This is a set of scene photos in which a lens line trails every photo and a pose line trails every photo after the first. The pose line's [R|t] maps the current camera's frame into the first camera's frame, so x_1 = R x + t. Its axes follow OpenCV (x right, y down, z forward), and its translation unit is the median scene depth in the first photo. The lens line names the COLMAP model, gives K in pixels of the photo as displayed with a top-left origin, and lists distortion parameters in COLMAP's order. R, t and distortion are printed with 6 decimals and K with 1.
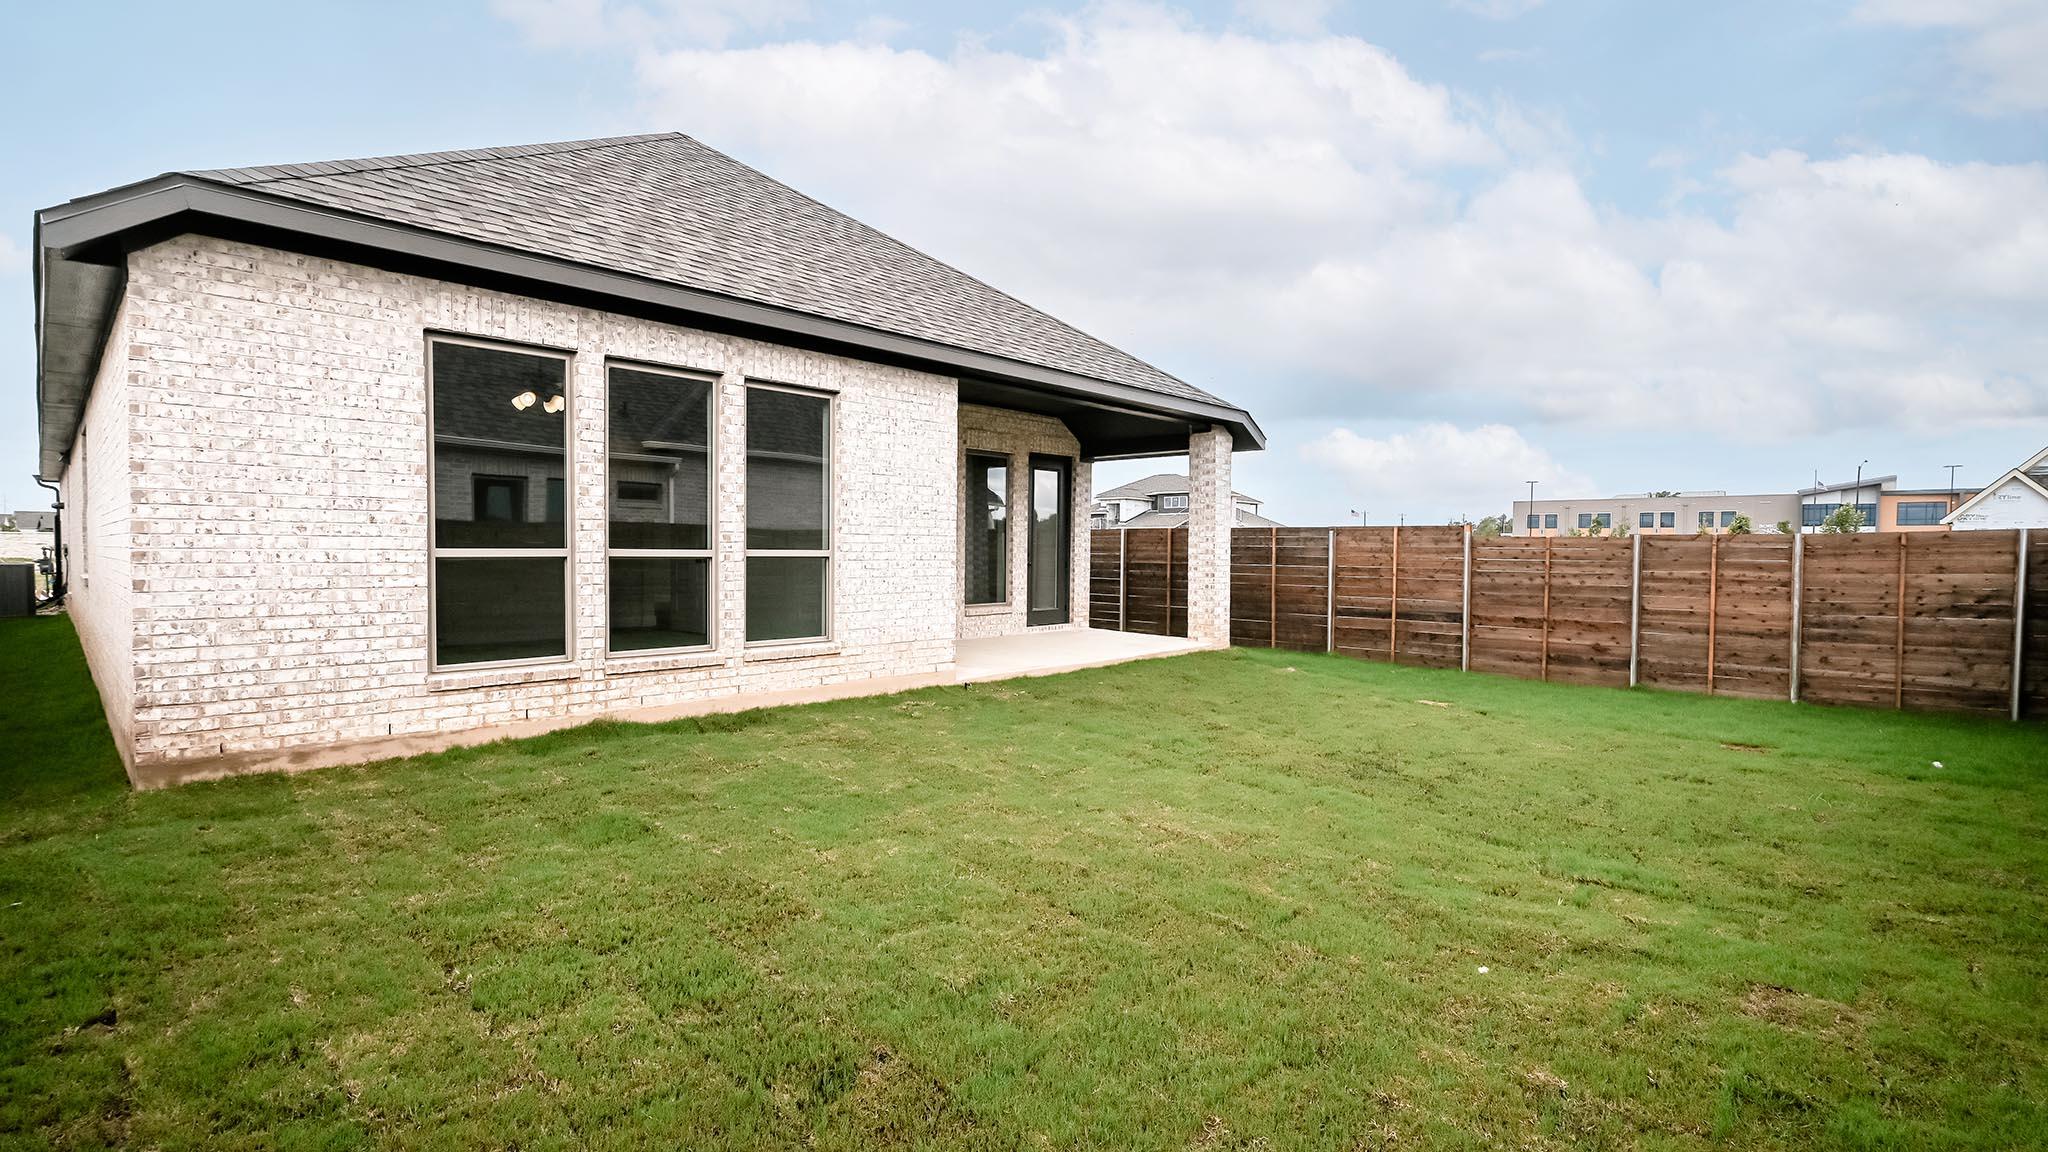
lens RADIAL K [[931.5, 0, 1023.1], [0, 931.5, 571.5], [0, 0, 1]] dist [0.001577, 0.000446]
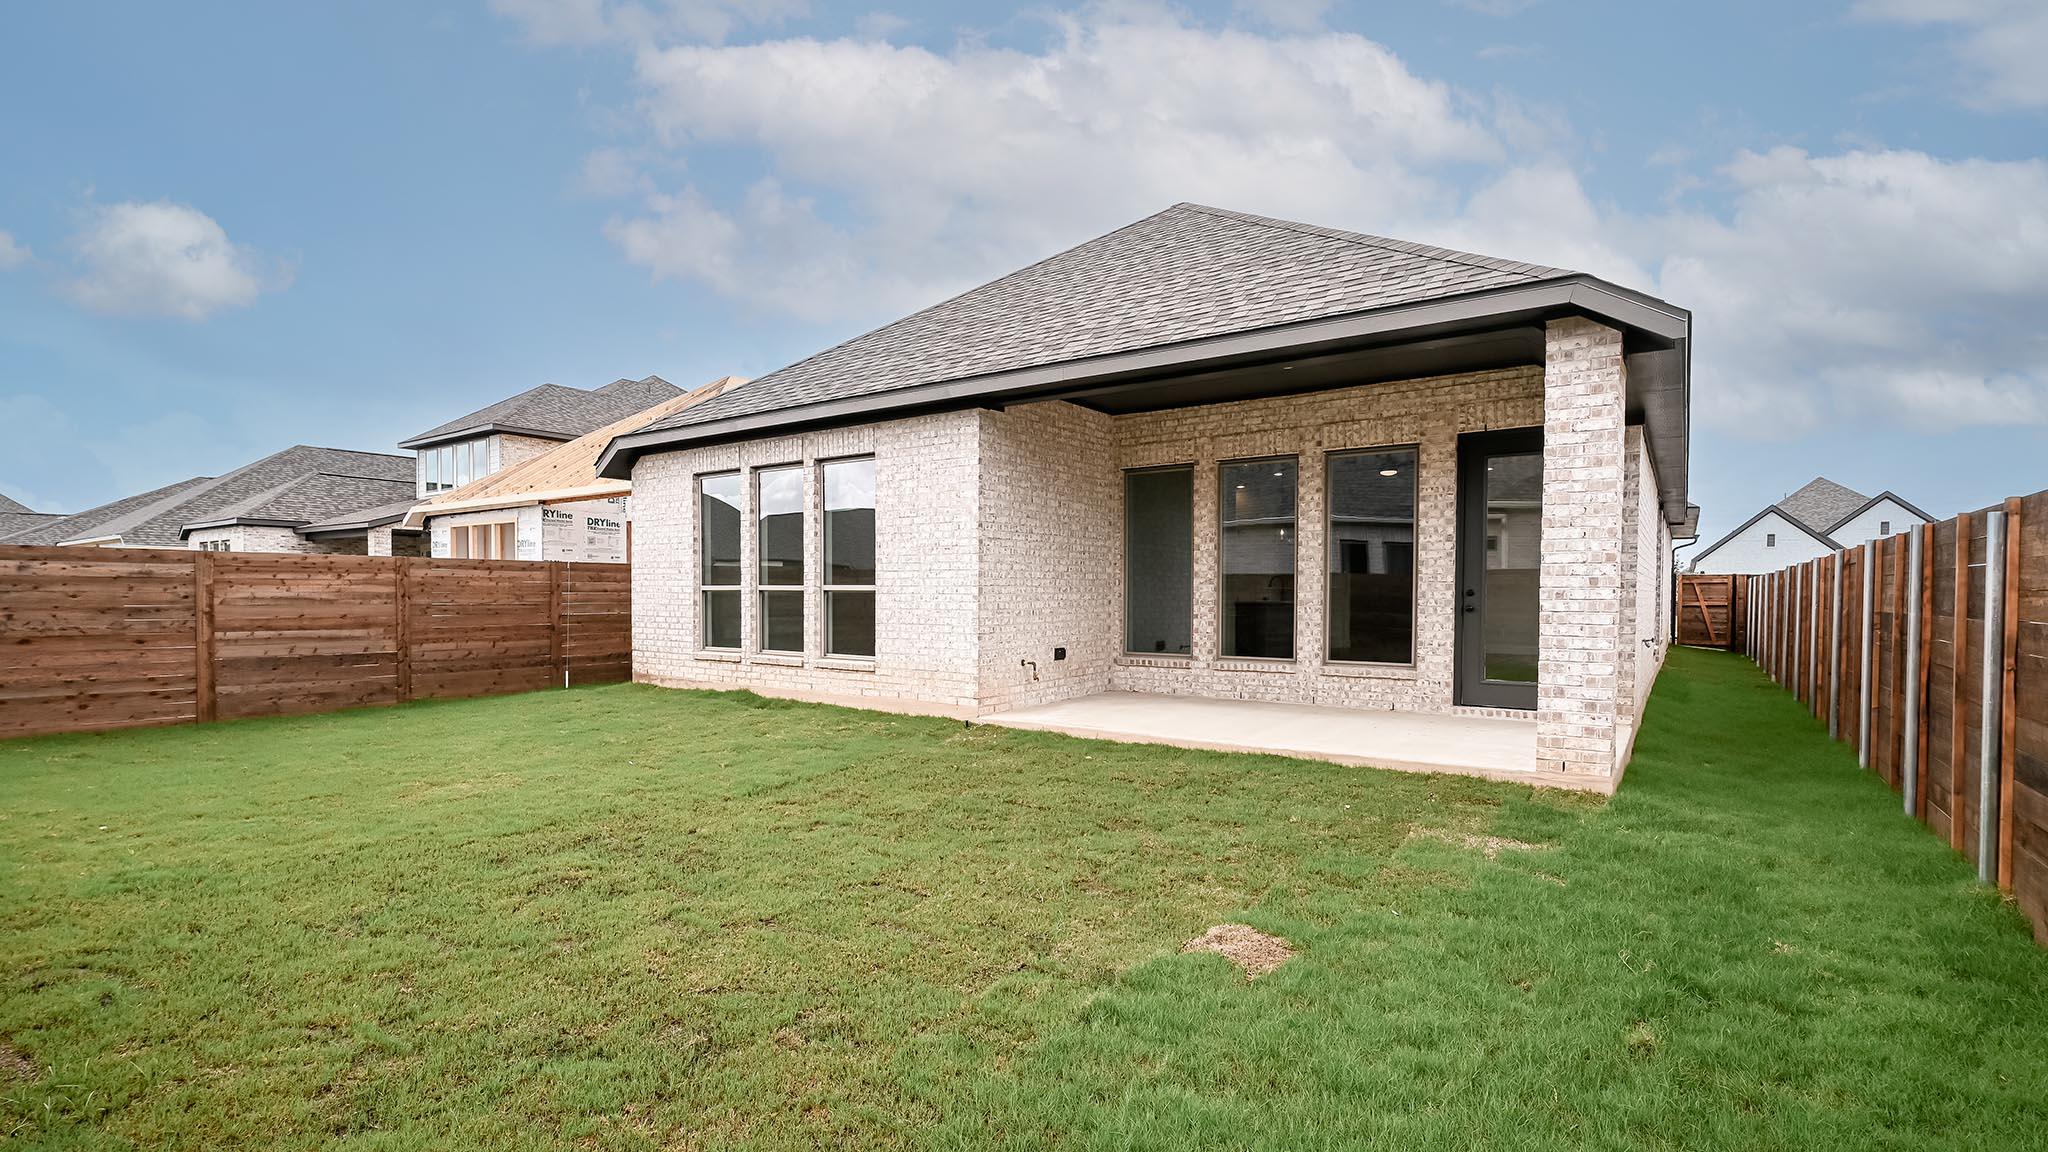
lens RADIAL K [[931.5, 0, 1023.9], [0, 931.5, 616.8], [0, 0, 1]] dist [0.001577, 0.000446]
pose [[0.129249, 0.018341, -0.991443, 1.007754], [-0.027478, 0.999511, 0.014908, -0.005451], [0.991231, 0.025316, 0.129690, 1.033407]]
